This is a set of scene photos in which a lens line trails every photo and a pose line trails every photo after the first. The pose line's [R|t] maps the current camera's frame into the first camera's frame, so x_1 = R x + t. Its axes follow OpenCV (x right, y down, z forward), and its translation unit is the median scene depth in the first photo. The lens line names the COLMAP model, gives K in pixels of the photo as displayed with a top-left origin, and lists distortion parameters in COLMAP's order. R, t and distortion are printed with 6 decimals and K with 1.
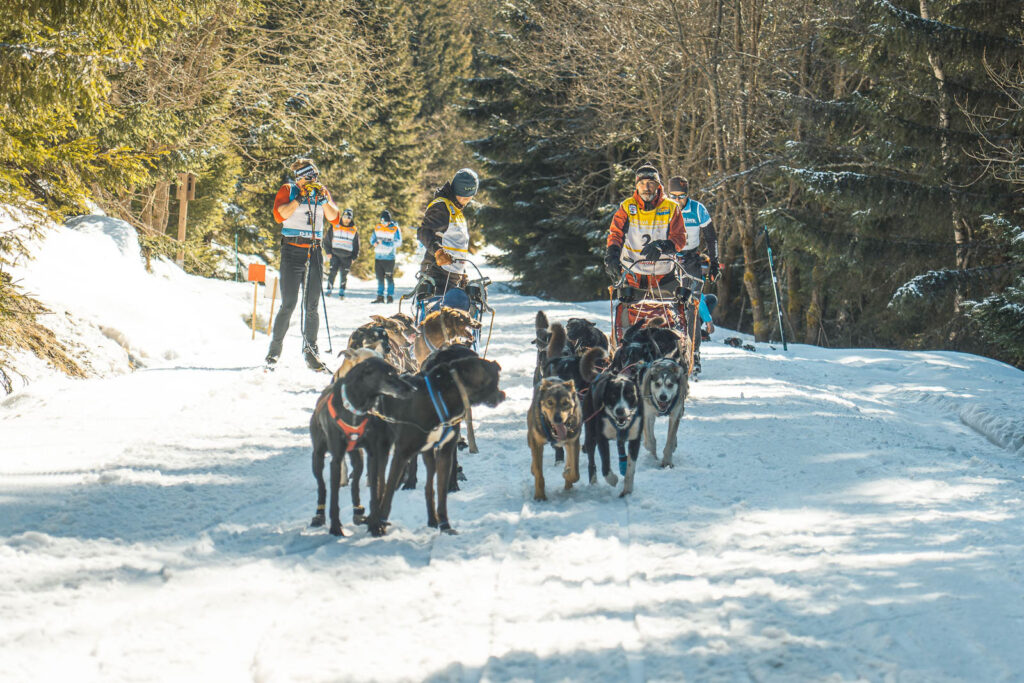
lens RADIAL K [[3123.3, 0, 511.9], [0, 3123.3, 341.1], [0, 0, 1]] dist [-0.041448, 0.000000]
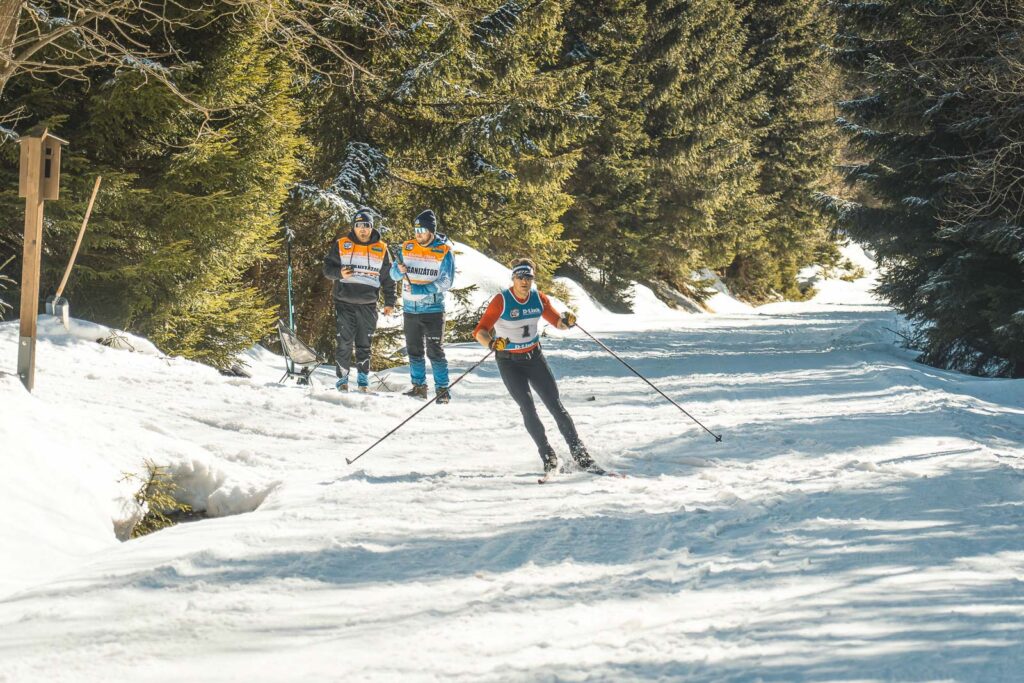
lens RADIAL K [[3123.3, 0, 512.3], [0, 3123.3, 341.1], [0, 0, 1]] dist [-0.041448, 0.000000]
pose [[0.987309, 0.001268, -0.158804, 0.014833], [-0.001091, 0.999999, 0.001199, -0.012078], [0.158805, -0.001011, 0.987309, 0.270616]]
